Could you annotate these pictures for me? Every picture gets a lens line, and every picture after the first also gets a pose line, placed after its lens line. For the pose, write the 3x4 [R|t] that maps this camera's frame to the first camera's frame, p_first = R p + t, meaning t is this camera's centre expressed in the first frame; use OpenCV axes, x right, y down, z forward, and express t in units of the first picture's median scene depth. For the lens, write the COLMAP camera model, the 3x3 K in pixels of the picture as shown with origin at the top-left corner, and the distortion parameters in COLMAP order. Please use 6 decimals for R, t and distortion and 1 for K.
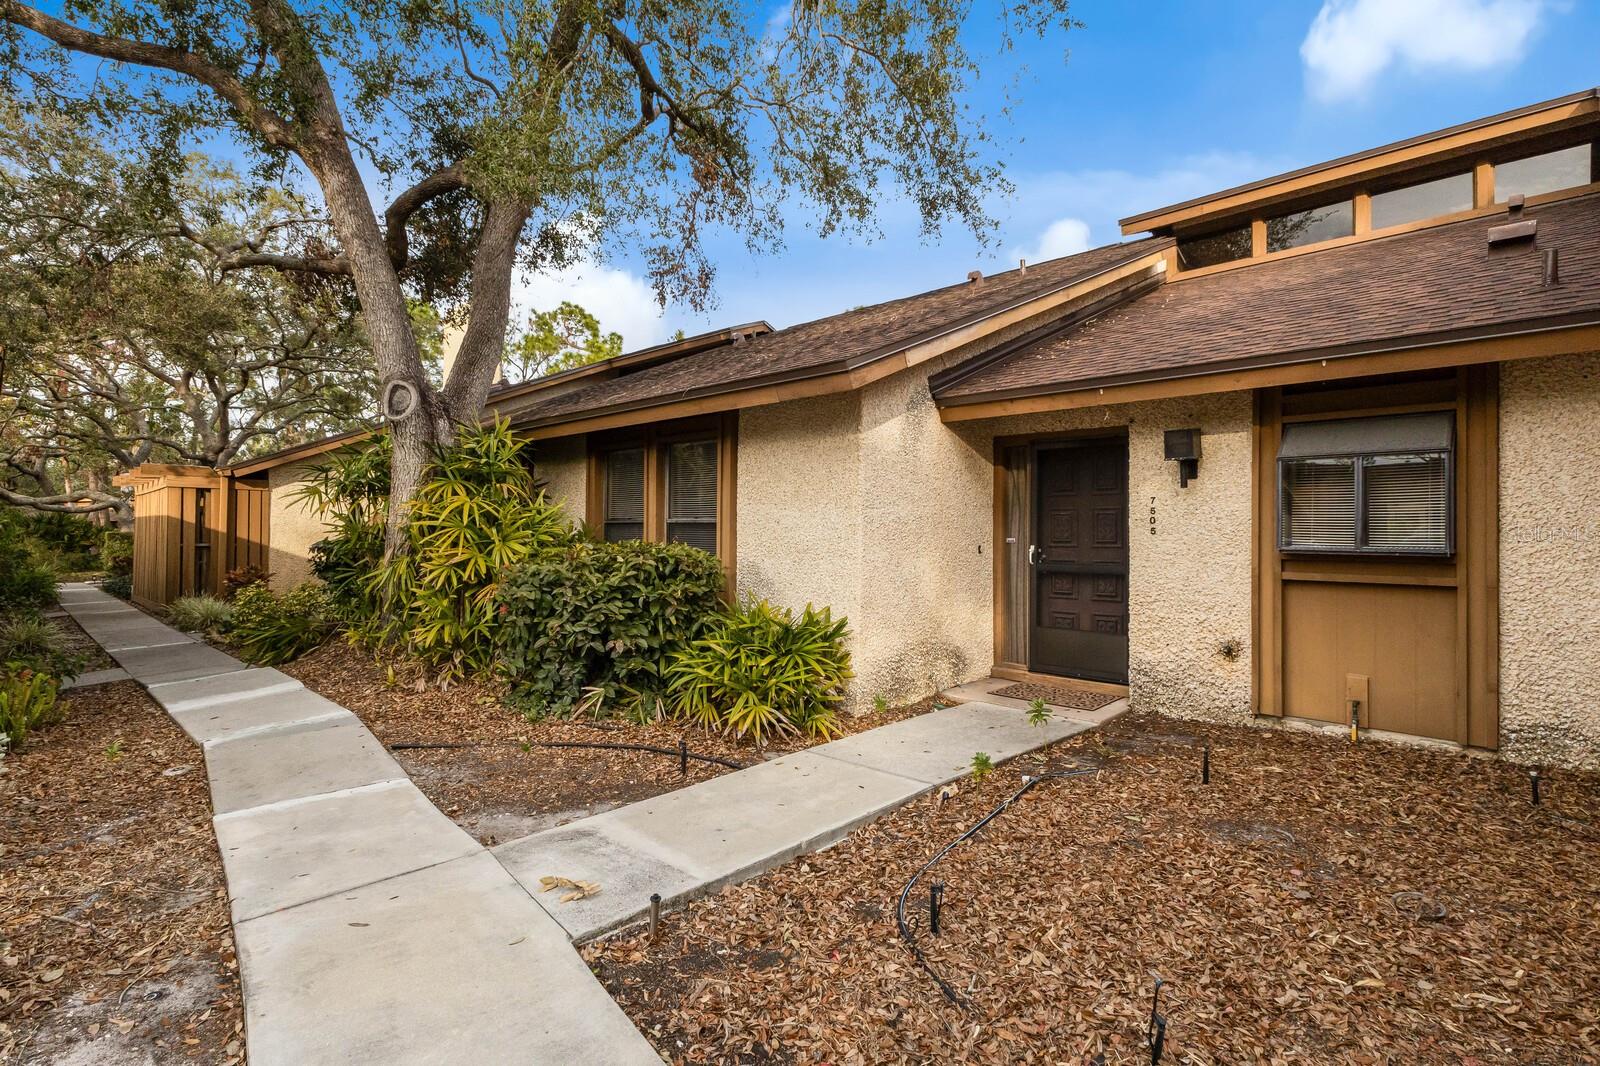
lens RADIAL K [[694.5, 0, 803.7], [0, 694.5, 524.2], [0, 0, 1]] dist [0.010133, -0.000671]
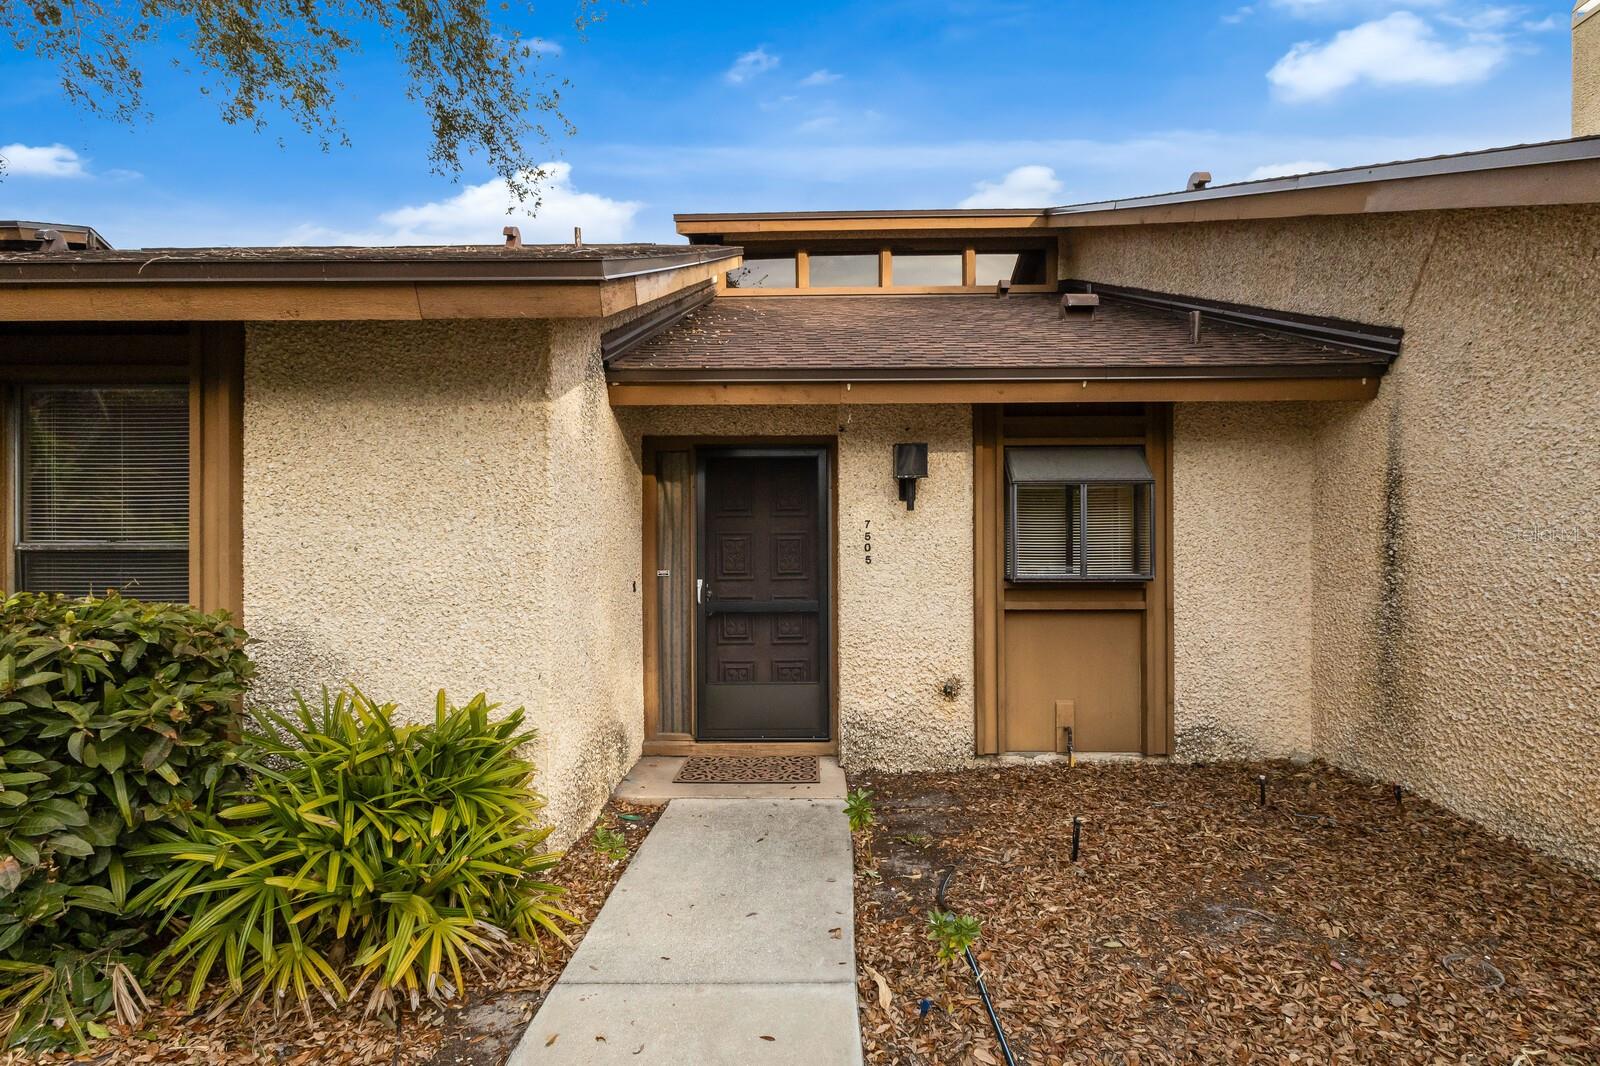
lens RADIAL K [[767.6, 0, 799.5], [0, 767.6, 557.7], [0, 0, 1]] dist [0.008043, 0.000197]
pose [[0.757194, -0.006406, 0.653159, -0.194635], [0.001712, 0.999968, 0.007823, -0.000338], [-0.653188, -0.004806, 0.757181, 0.362033]]
